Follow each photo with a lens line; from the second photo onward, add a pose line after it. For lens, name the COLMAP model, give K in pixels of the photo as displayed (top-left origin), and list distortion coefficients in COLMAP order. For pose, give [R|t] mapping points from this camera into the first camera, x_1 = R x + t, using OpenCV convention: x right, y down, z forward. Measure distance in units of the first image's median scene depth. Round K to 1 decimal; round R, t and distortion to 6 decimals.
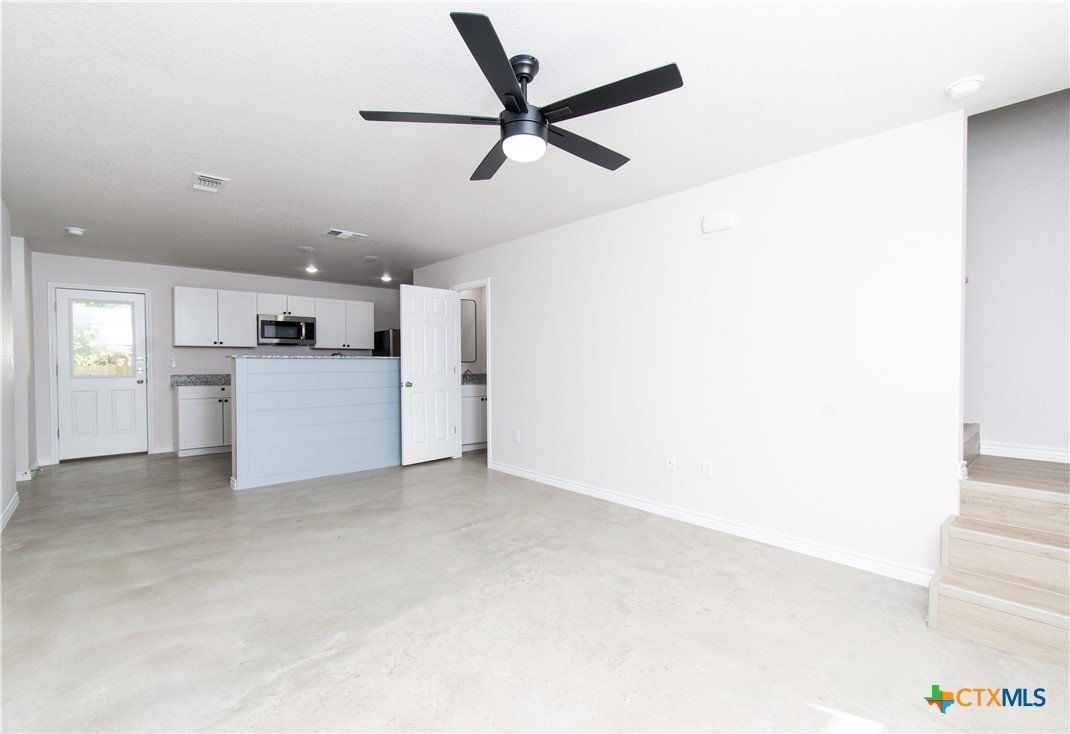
lens RADIAL K [[491.6, 0, 555.4], [0, 491.6, 358.8], [0, 0, 1]] dist [0.000177, -0.000153]
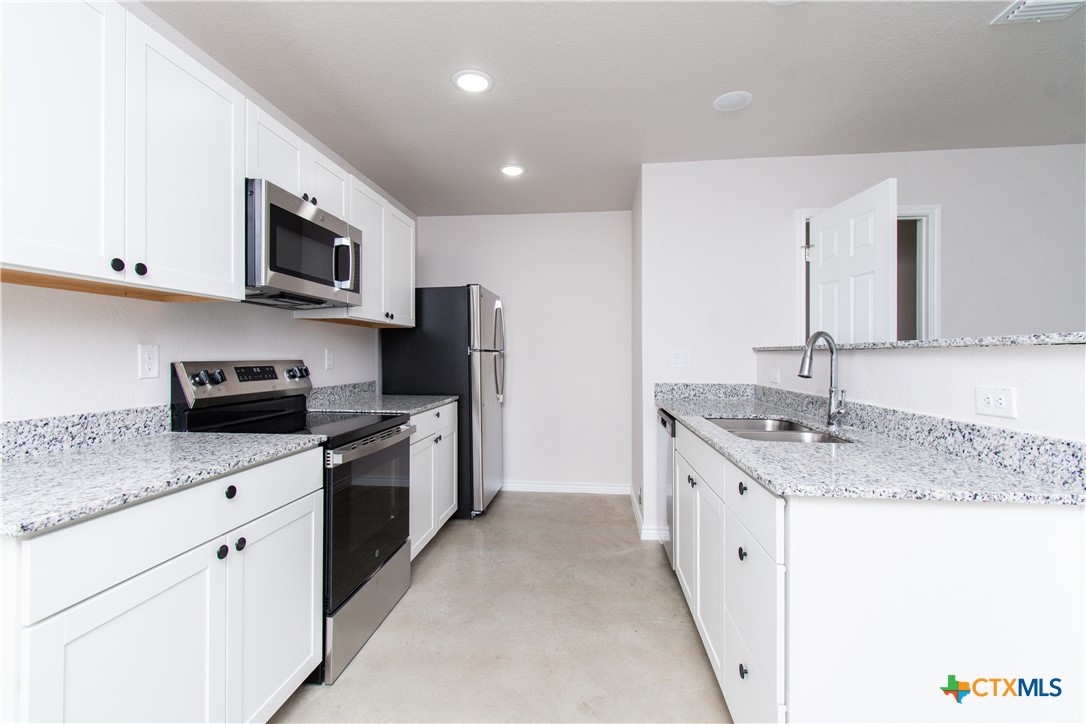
lens RADIAL K [[485.2, 0, 542.1], [0, 485.2, 346.7], [0, 0, 1]] dist [0.001291, -0.000703]
pose [[0.755789, 0.014624, 0.654652, -1.264261], [-0.008710, 0.999887, -0.012280, 0.003175], [-0.654758, 0.003579, 0.755830, 1.349225]]
